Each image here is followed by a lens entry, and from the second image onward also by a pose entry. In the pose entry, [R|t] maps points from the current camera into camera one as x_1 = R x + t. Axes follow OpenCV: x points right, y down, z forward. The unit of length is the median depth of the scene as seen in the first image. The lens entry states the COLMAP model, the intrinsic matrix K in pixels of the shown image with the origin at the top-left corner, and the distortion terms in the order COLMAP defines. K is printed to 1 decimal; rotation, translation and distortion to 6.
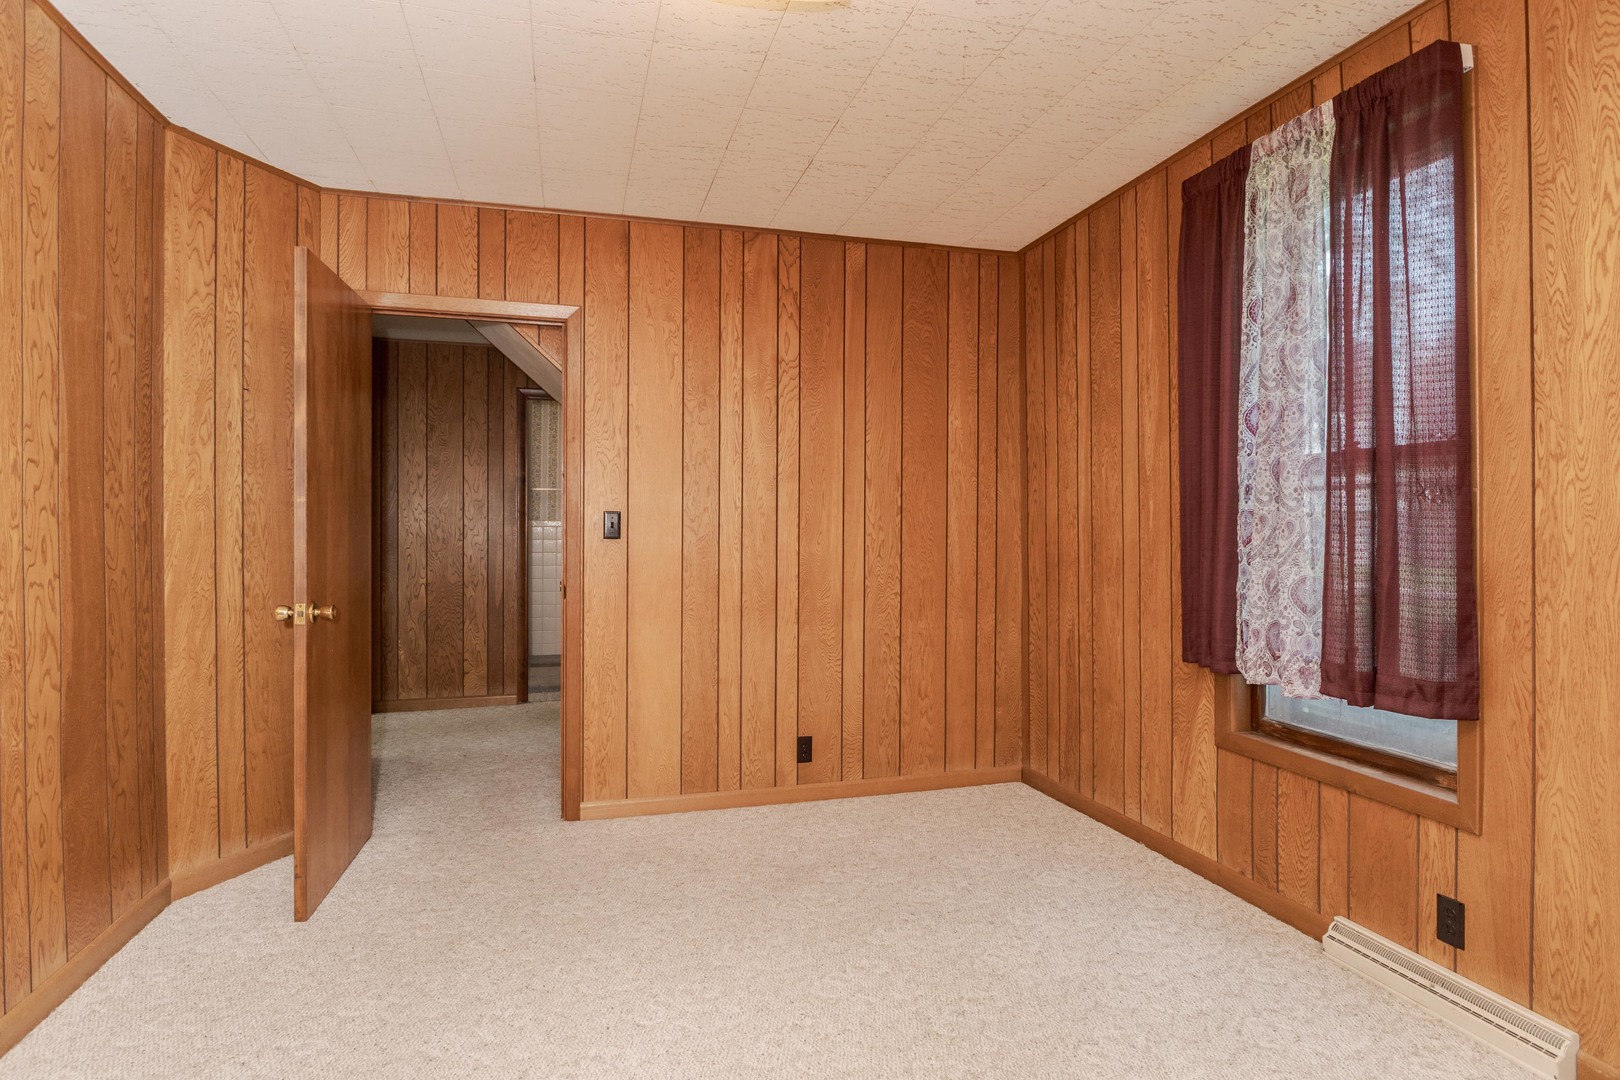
lens RADIAL K [[895.7, 0, 810.5], [0, 895.7, 531.6], [0, 0, 1]] dist [-0.000444, -0.000508]
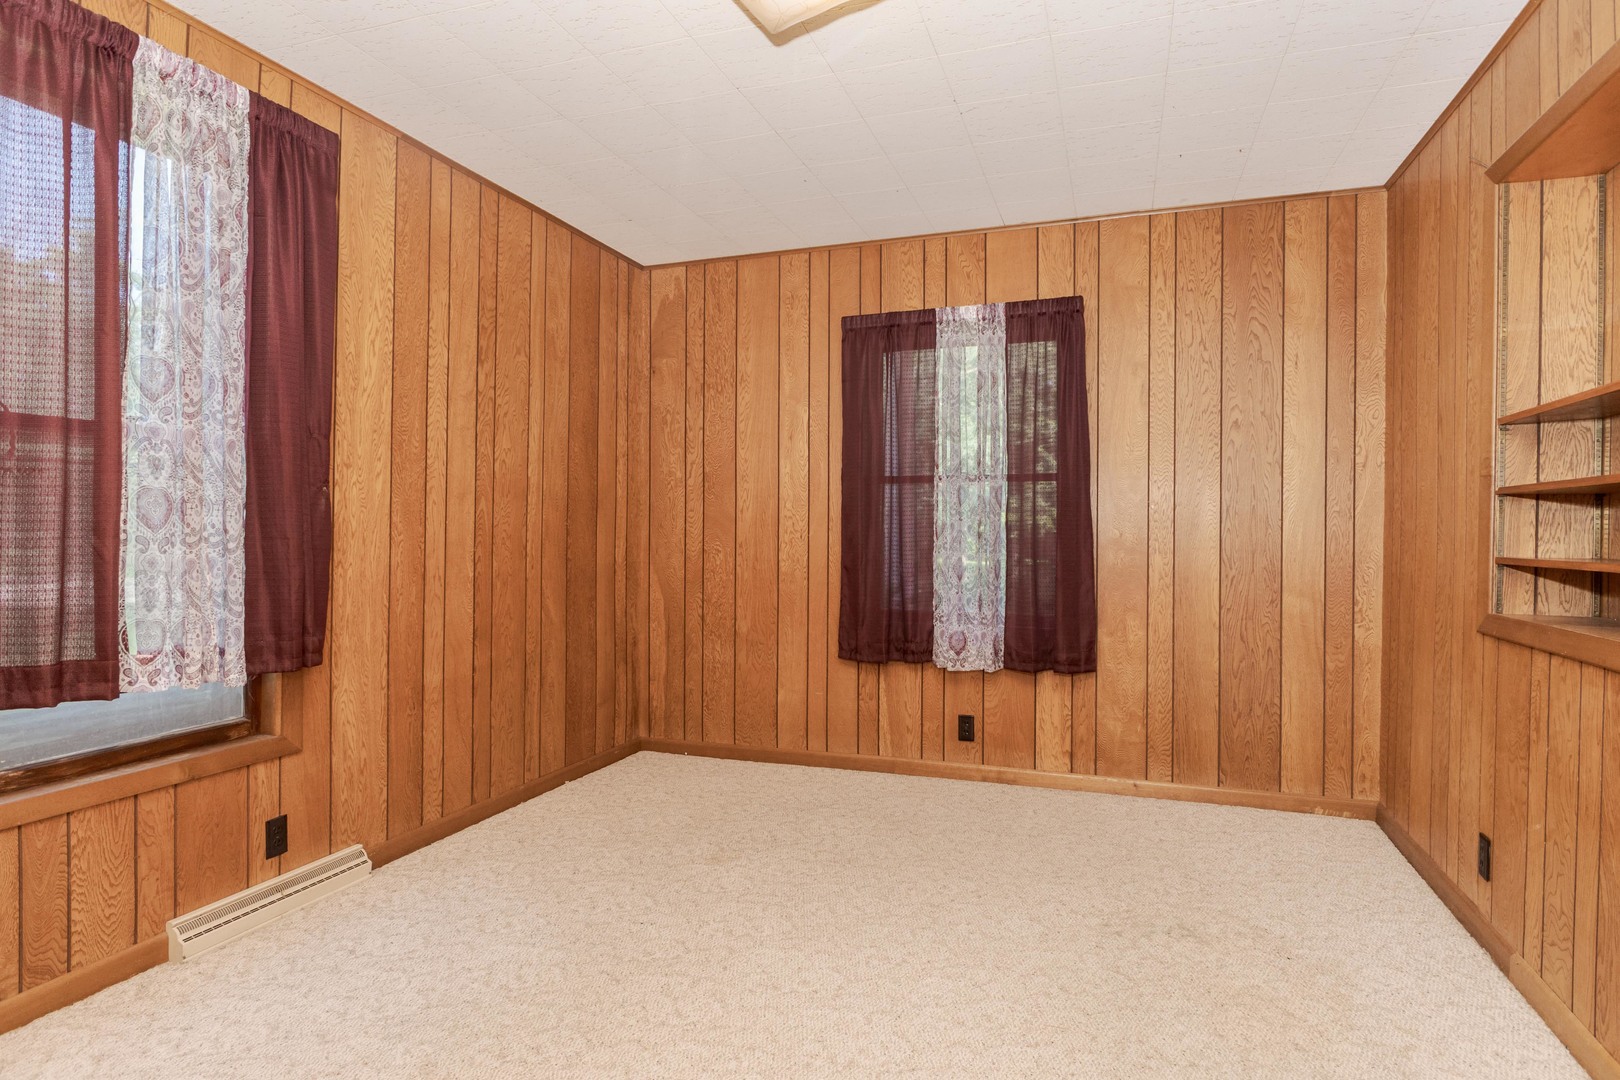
lens RADIAL K [[895.7, 0, 811.9], [0, 895.7, 534.0], [0, 0, 1]] dist [-0.000444, -0.000508]
pose [[-0.821710, -0.012201, 0.569776, -0.569586], [-0.006118, 0.999902, 0.012587, 0.005675], [-0.569873, 0.006857, -0.821704, 1.586107]]
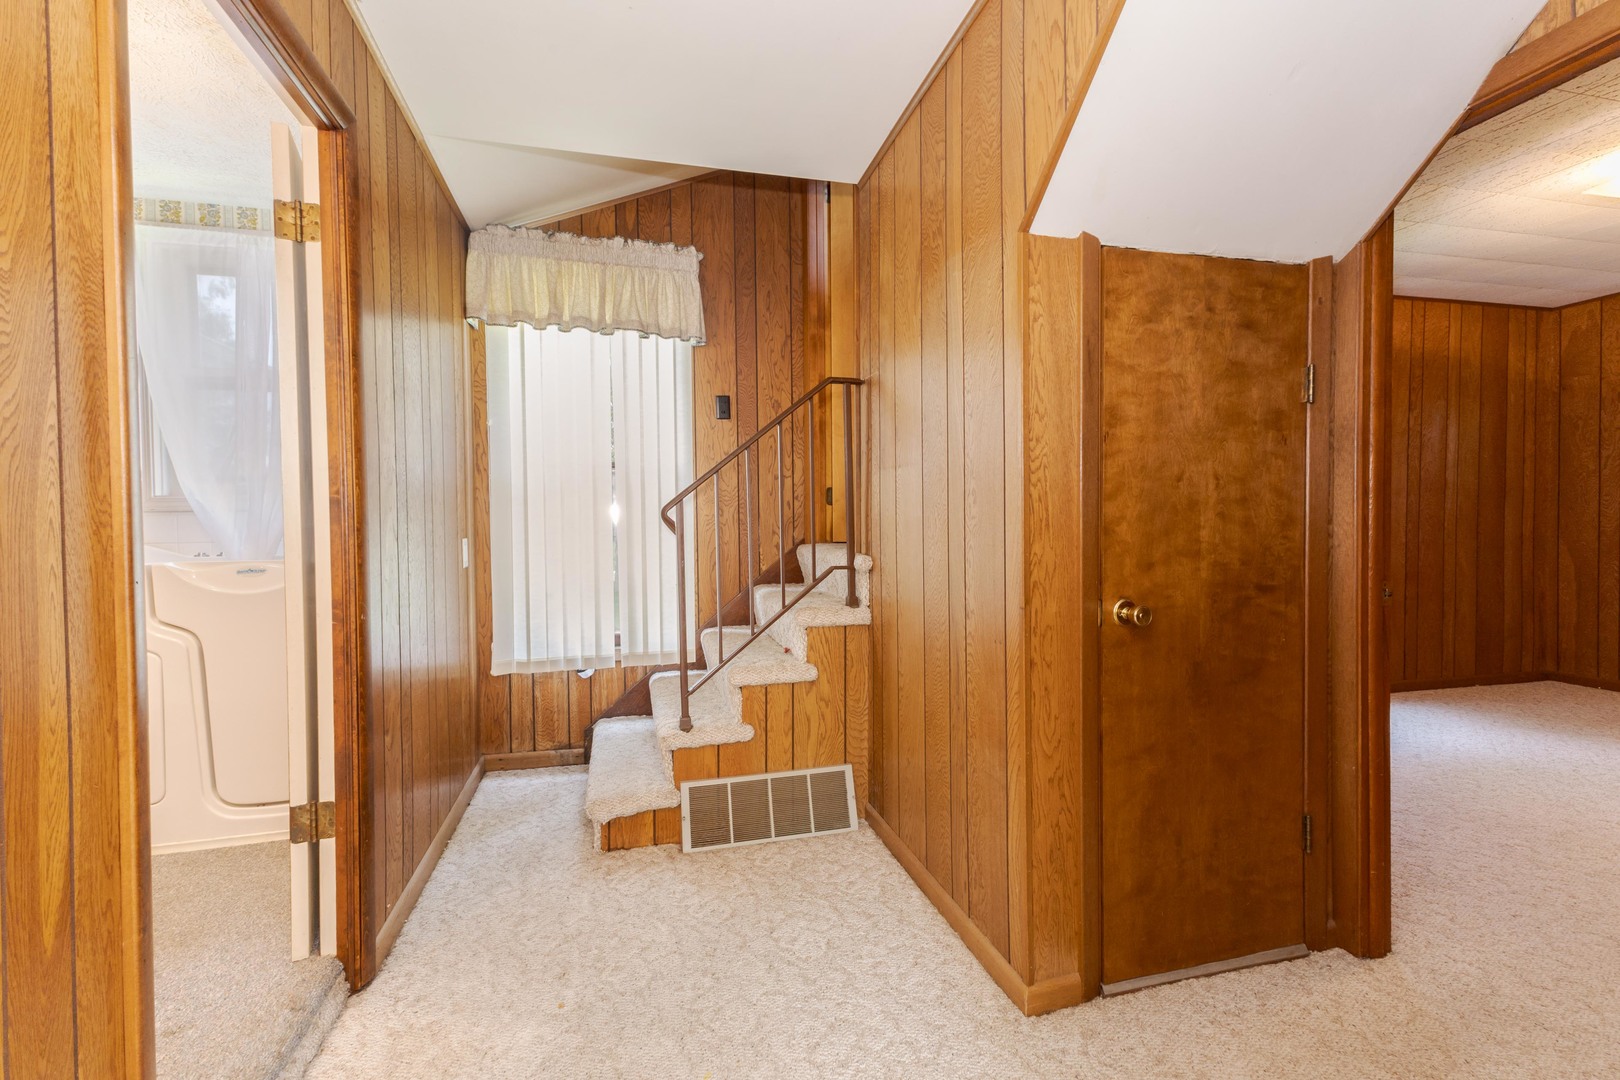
lens RADIAL K [[721.7, 0, 817.0], [0, 721.7, 535.8], [0, 0, 1]] dist [0.011315, -0.000371]
pose [[0.005944, -0.023218, 0.999713, -1.254904], [0.016115, 0.999603, 0.023120, 0.011364], [-0.999852, 0.015973, 0.006316, 2.279635]]
